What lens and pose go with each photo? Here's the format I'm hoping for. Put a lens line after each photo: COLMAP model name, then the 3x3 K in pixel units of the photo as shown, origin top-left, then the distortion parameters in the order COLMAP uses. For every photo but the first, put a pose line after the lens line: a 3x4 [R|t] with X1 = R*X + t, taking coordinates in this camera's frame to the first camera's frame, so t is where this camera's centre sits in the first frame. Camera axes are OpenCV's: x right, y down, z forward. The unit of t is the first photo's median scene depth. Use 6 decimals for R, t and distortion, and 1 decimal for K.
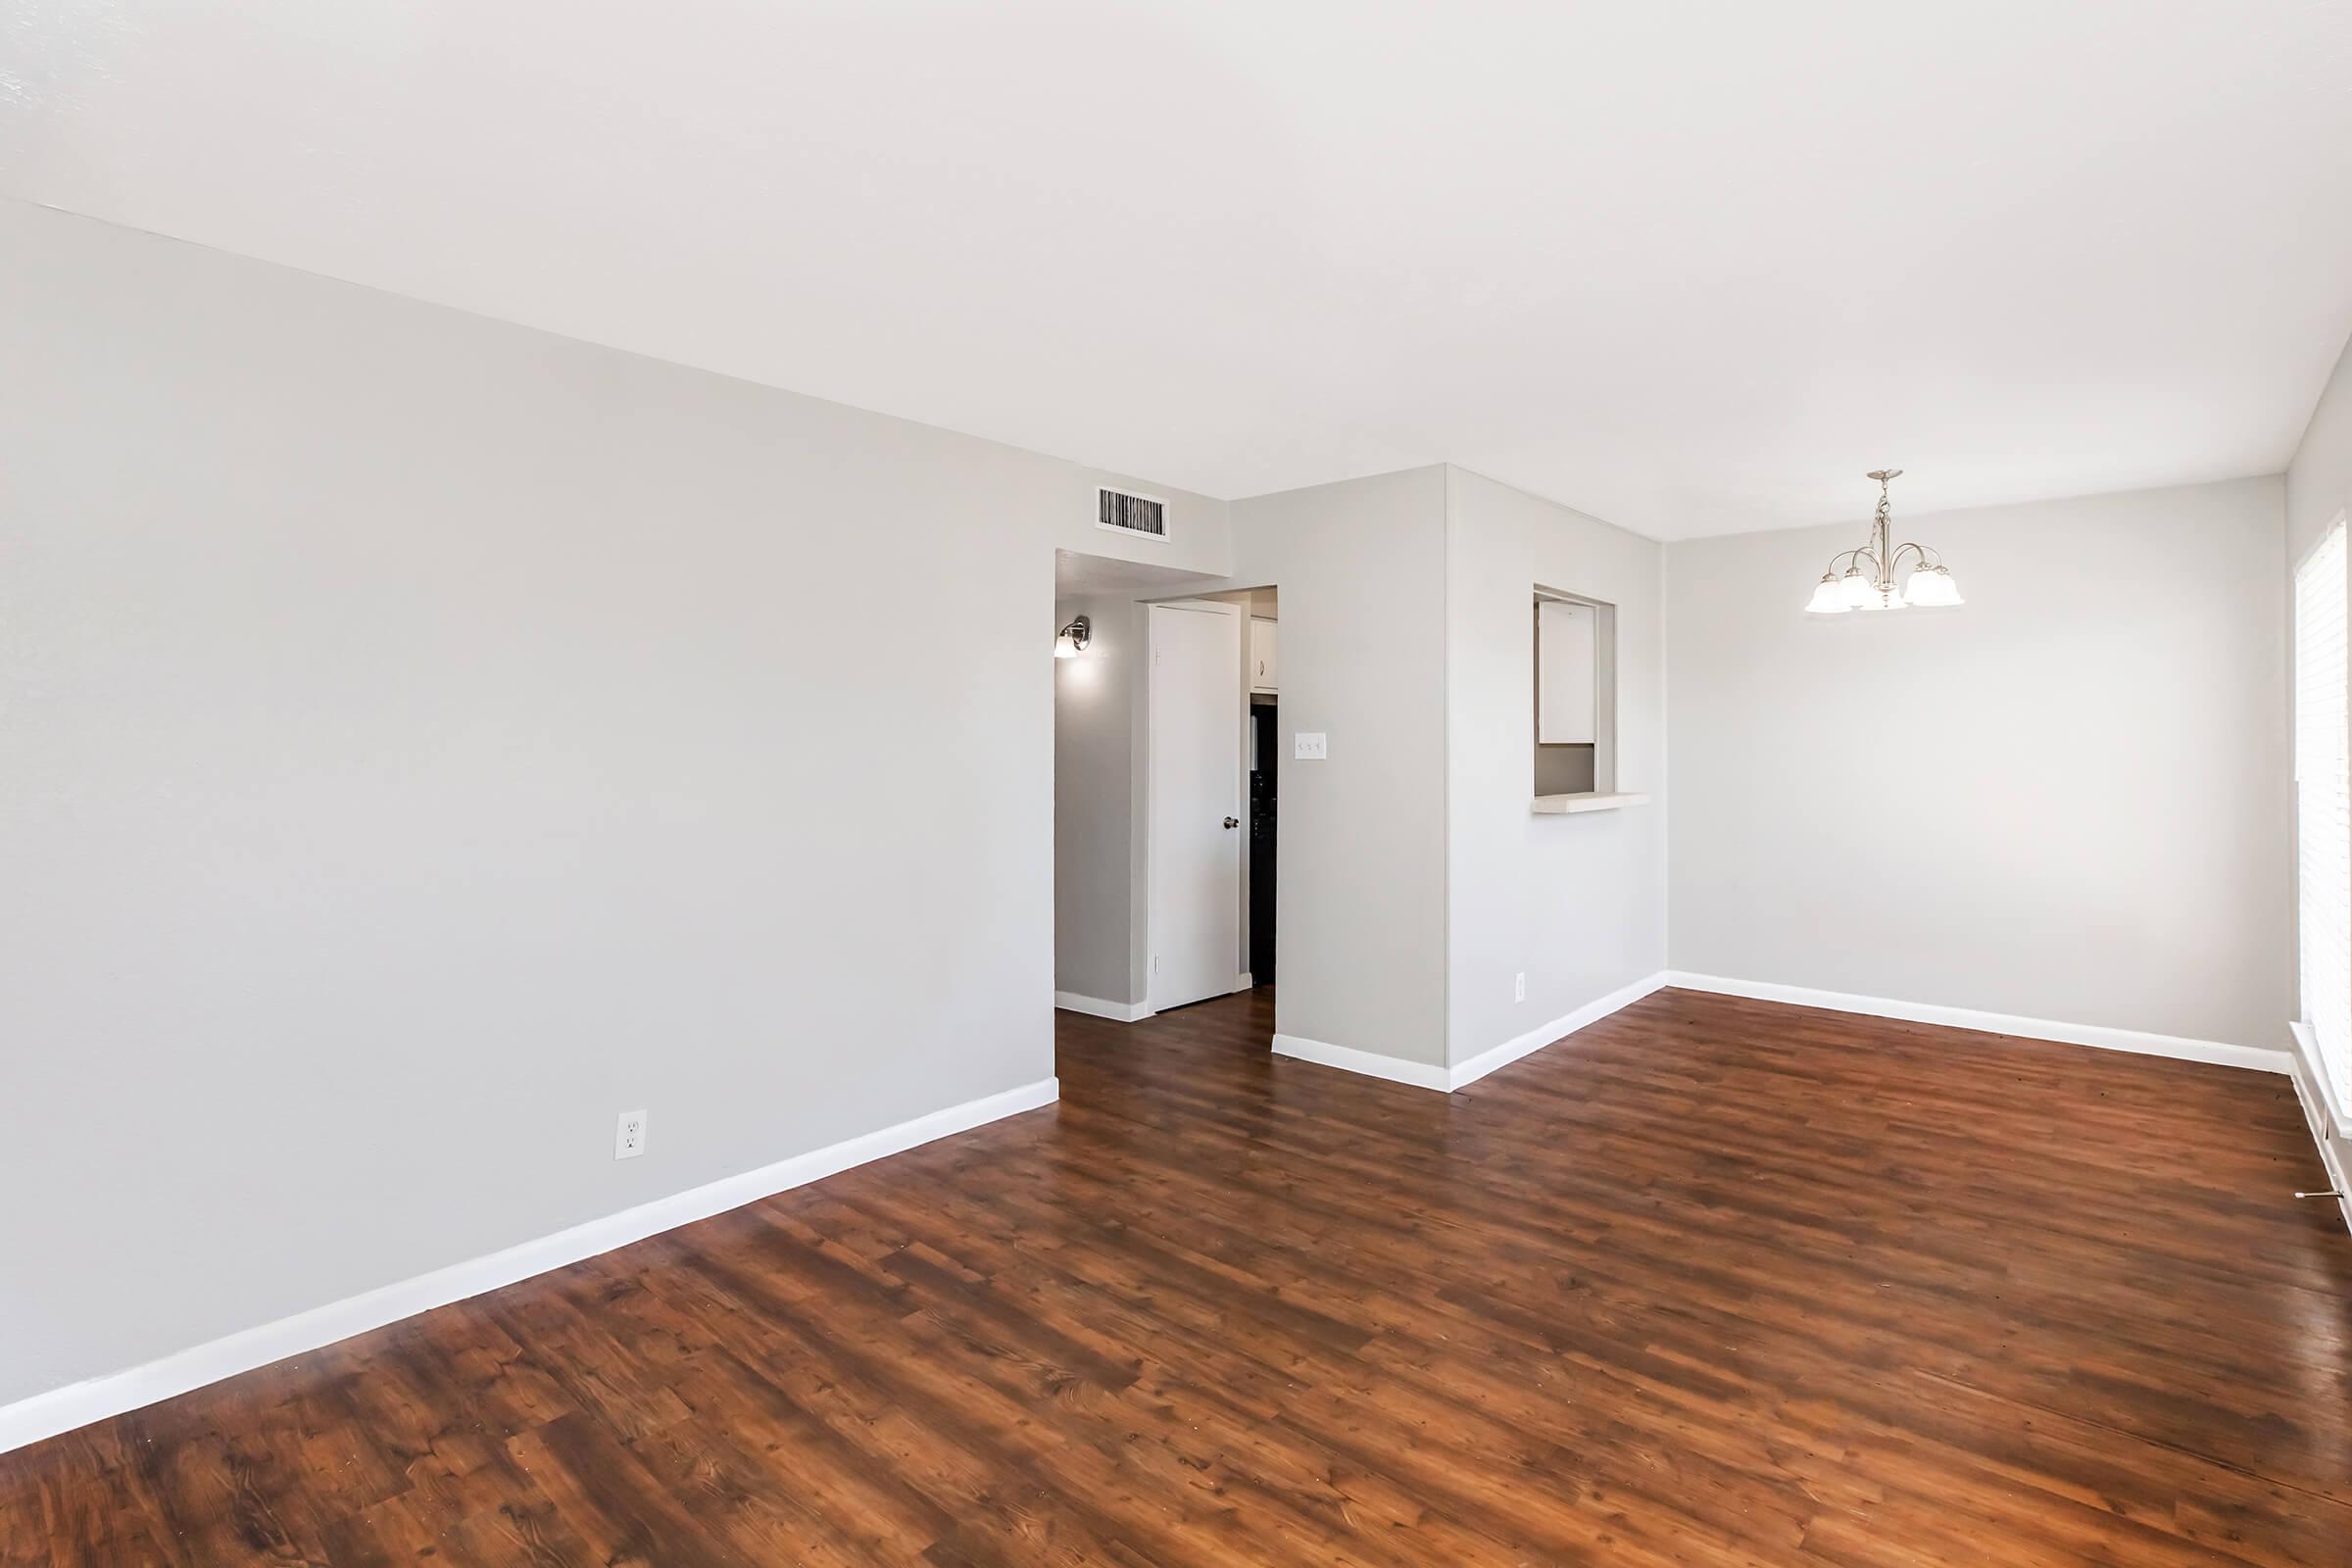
lens RADIAL K [[1159.5, 0, 1177.0], [0, 1159.5, 763.4], [0, 0, 1]] dist [-0.000164, 0.000013]
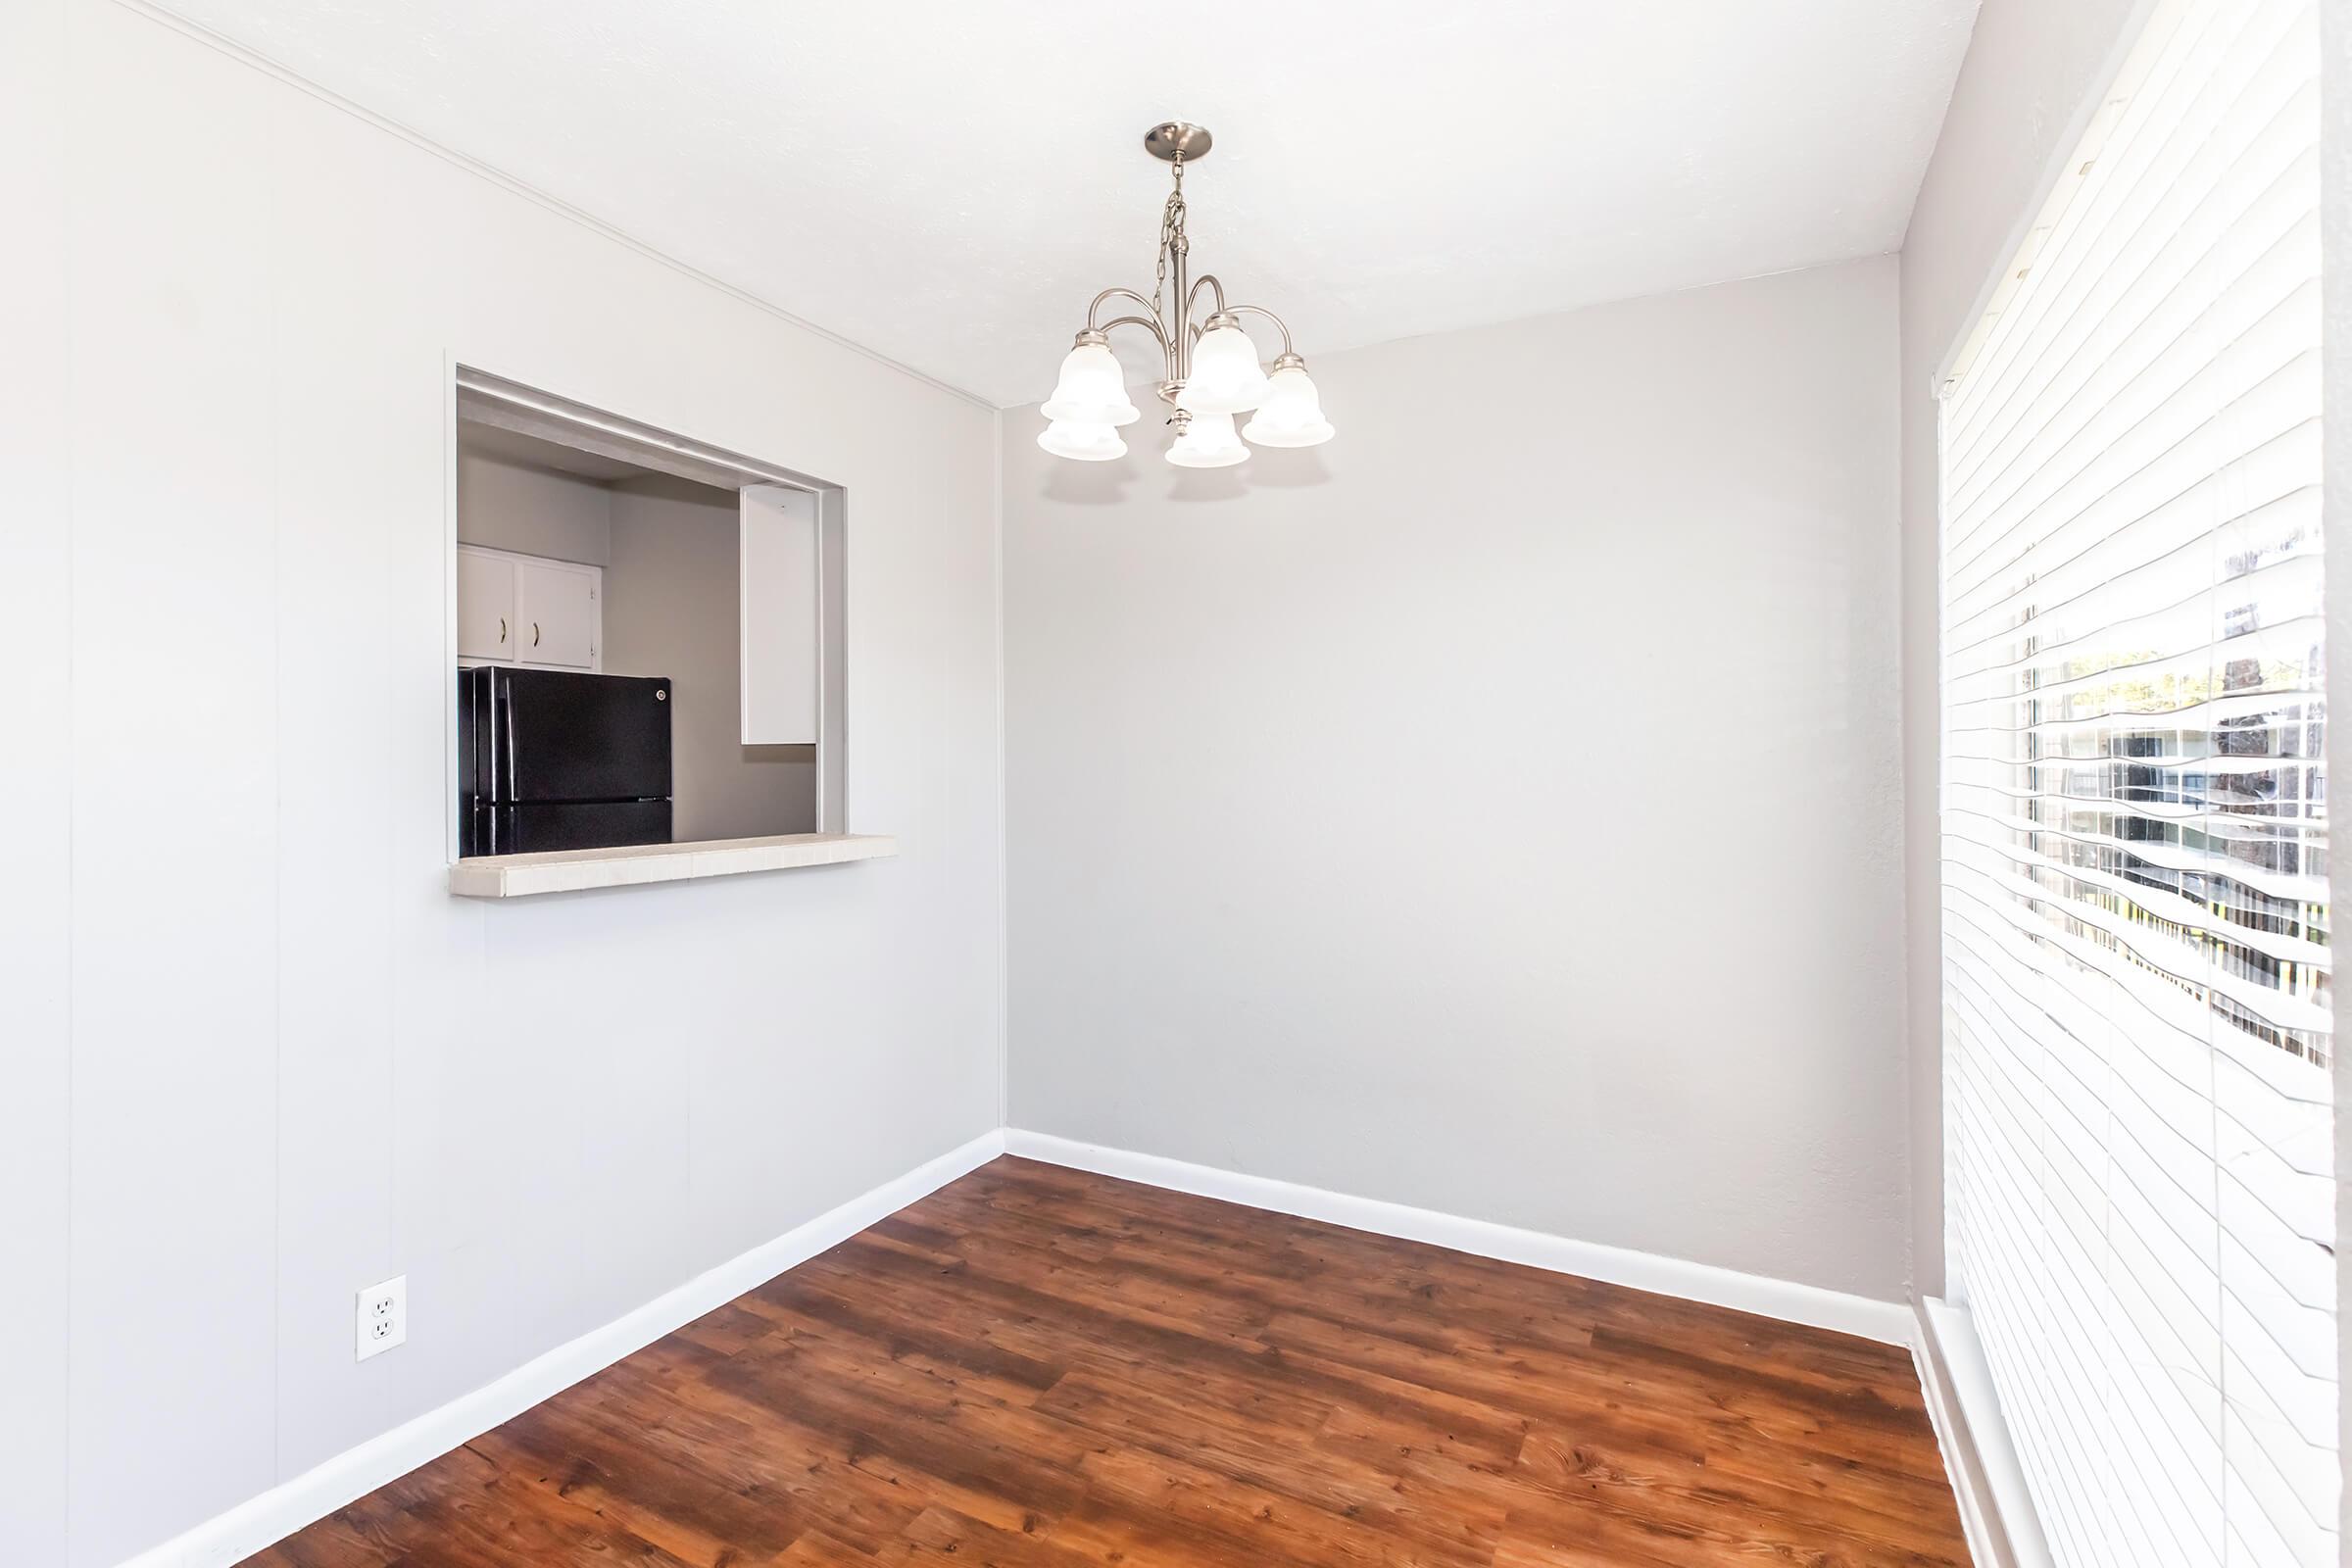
lens RADIAL K [[1070.8, 0, 1176.0], [0, 1070.8, 784.0], [0, 0, 1]] dist [0.000122, 0.000129]
pose [[0.974738, -0.000830, 0.223349, 0.479463], [0.001466, 0.999995, -0.002679, 0.003289], [-0.223346, 0.002939, 0.974735, 0.549111]]
